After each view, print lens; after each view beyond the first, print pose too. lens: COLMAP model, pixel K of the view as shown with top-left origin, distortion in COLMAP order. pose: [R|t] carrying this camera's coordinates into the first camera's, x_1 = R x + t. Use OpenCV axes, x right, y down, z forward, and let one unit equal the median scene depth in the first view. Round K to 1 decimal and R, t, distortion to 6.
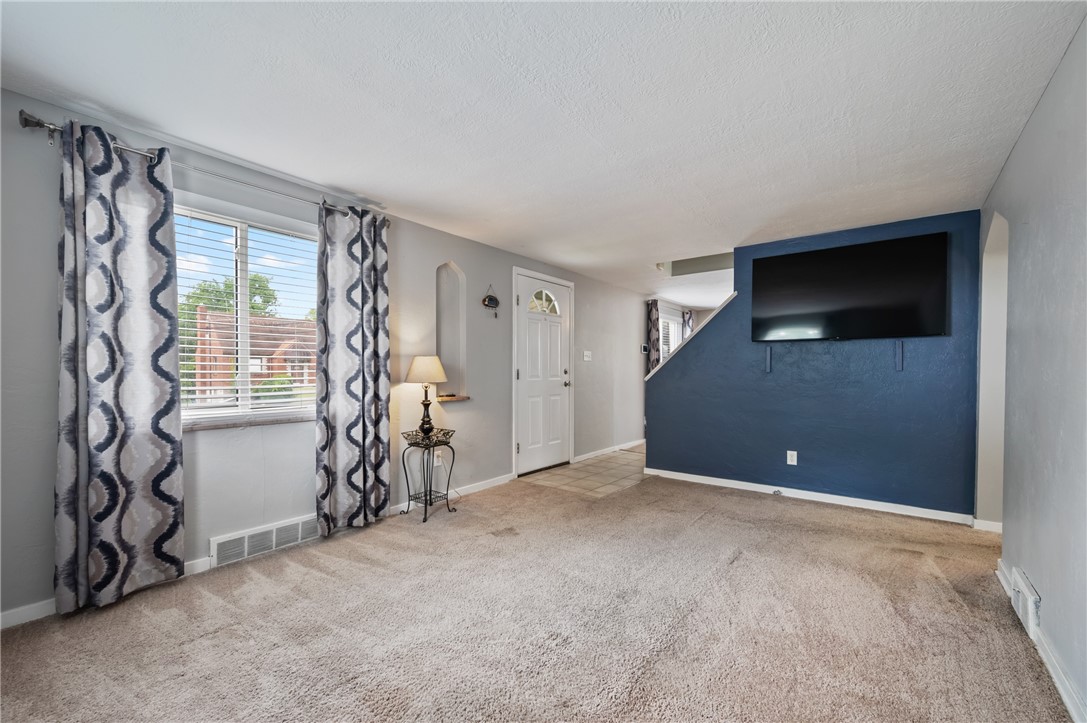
lens RADIAL K [[435.5, 0, 544.0], [0, 435.5, 374.8], [0, 0, 1]] dist [0.000487, 0.000020]
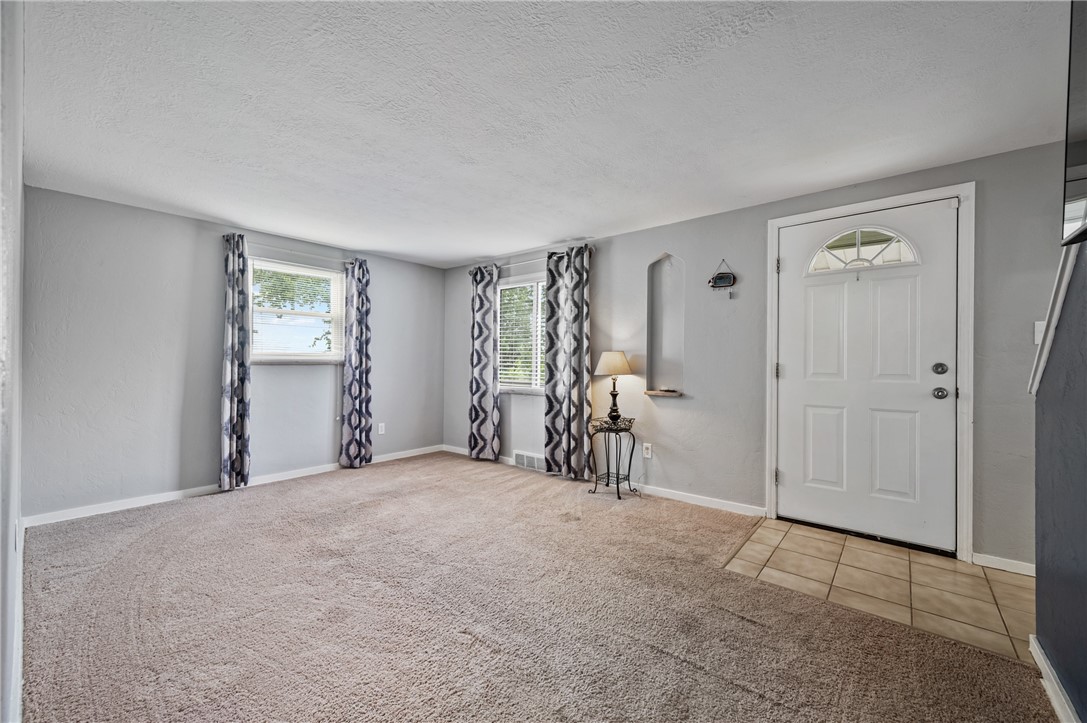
lens RADIAL K [[432.2, 0, 543.5], [0, 432.2, 361.5], [0, 0, 1]] dist [0.000855, 0.000058]
pose [[-0.025662, -0.009419, -0.999626, 0.841244], [-0.017064, 0.999814, -0.008982, -0.004338], [0.999525, 0.016827, -0.025818, 0.839242]]
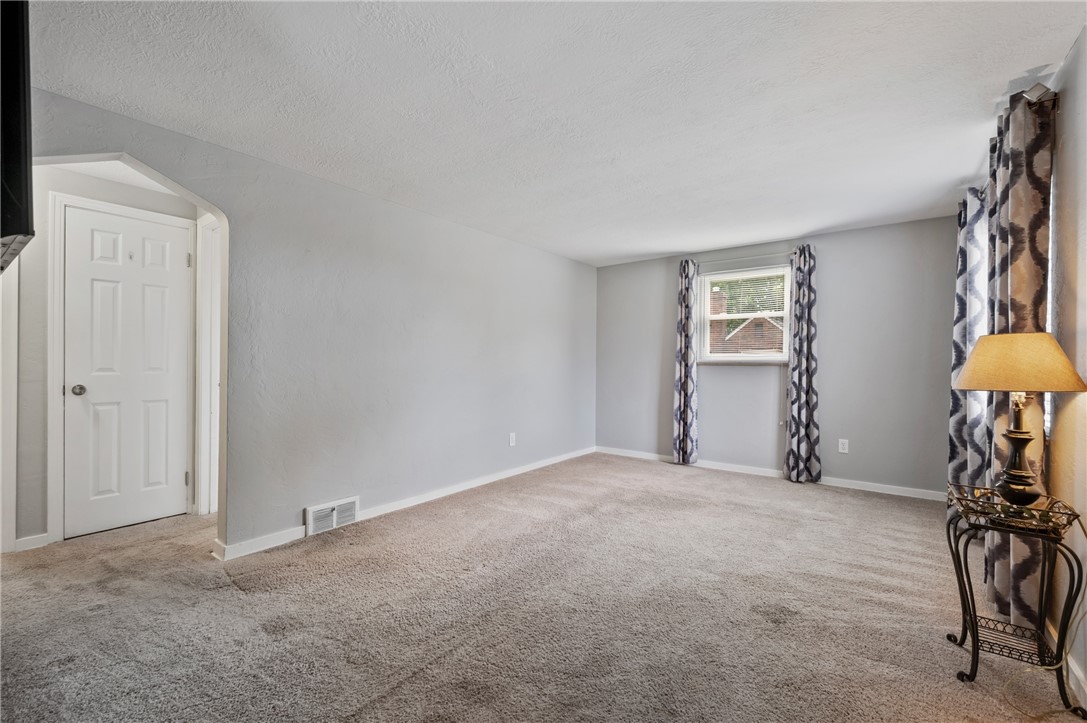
lens RADIAL K [[453.0, 0, 543.5], [0, 453.0, 361.5], [0, 0, 1]] dist [0.001192, 0.000244]
pose [[-0.999718, -0.011494, -0.020786, 0.239444], [-0.011716, 0.999875, 0.010580, -0.013029], [0.020662, 0.010820, -0.999728, 1.454945]]
